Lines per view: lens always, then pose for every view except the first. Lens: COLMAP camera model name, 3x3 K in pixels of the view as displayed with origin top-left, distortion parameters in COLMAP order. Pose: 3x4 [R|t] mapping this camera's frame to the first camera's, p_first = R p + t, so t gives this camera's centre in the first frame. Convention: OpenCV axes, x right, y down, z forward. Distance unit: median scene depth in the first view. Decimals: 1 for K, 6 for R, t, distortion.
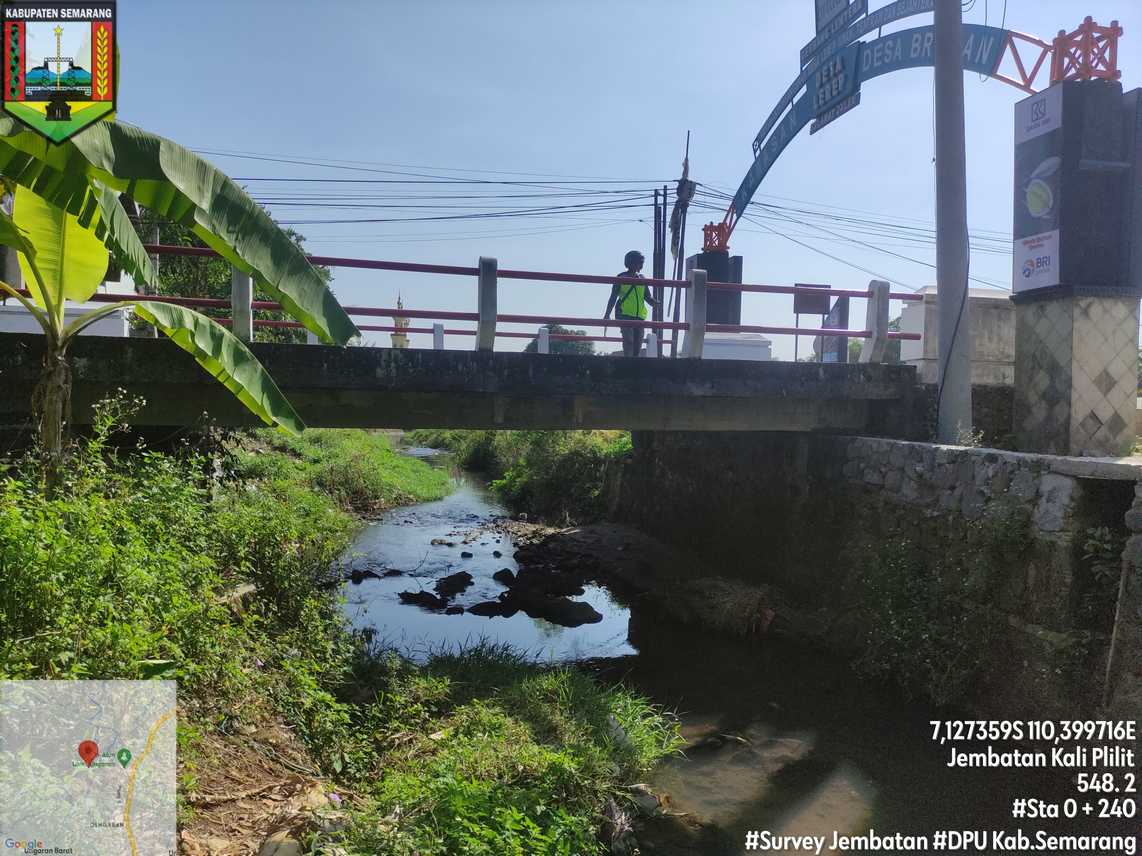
lens RADIAL K [[846.7, 0, 569.8], [0, 846.7, 424.1], [0, 0, 1]] dist [0.064175, -0.075648]
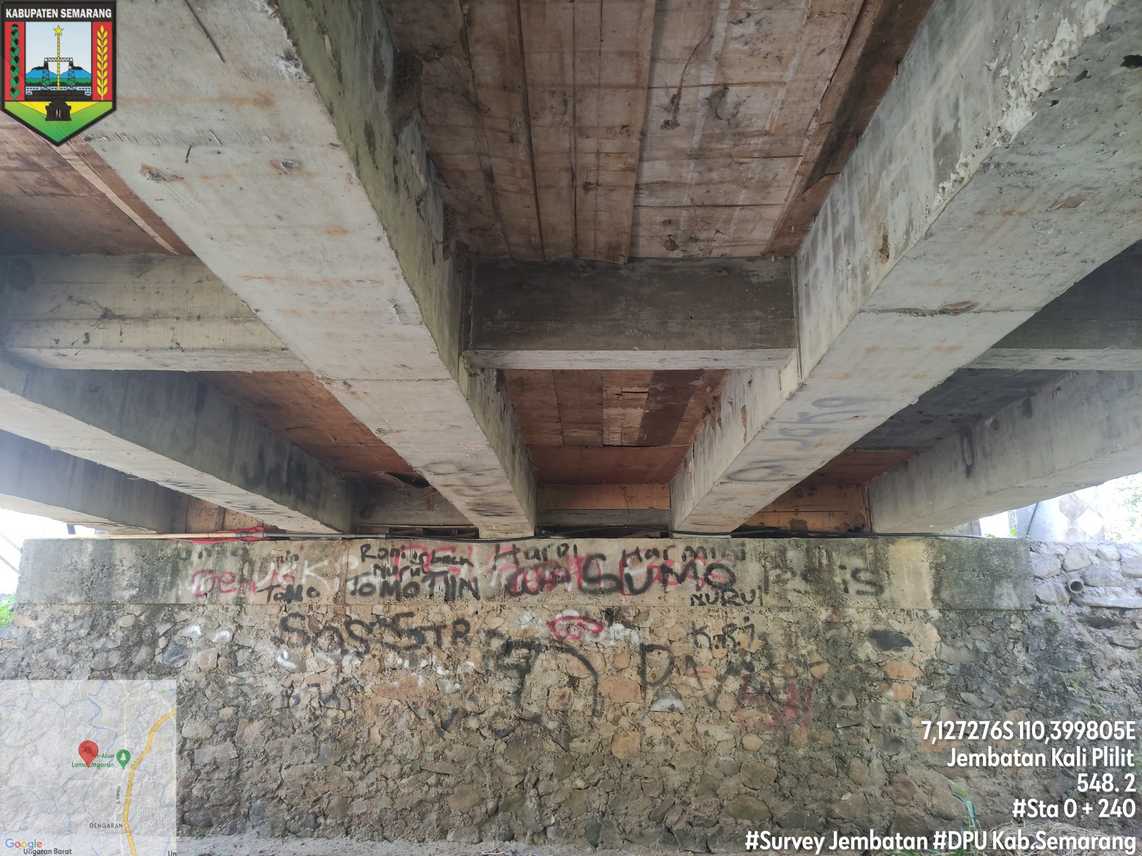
lens RADIAL K [[846.7, 0, 569.8], [0, 846.7, 424.1], [0, 0, 1]] dist [0.064175, -0.075648]
pose [[0.327995, 0.213336, 0.920276, -0.216190], [0.017104, 0.972666, -0.231577, 0.042384], [-0.944525, 0.091696, 0.315381, 0.644001]]
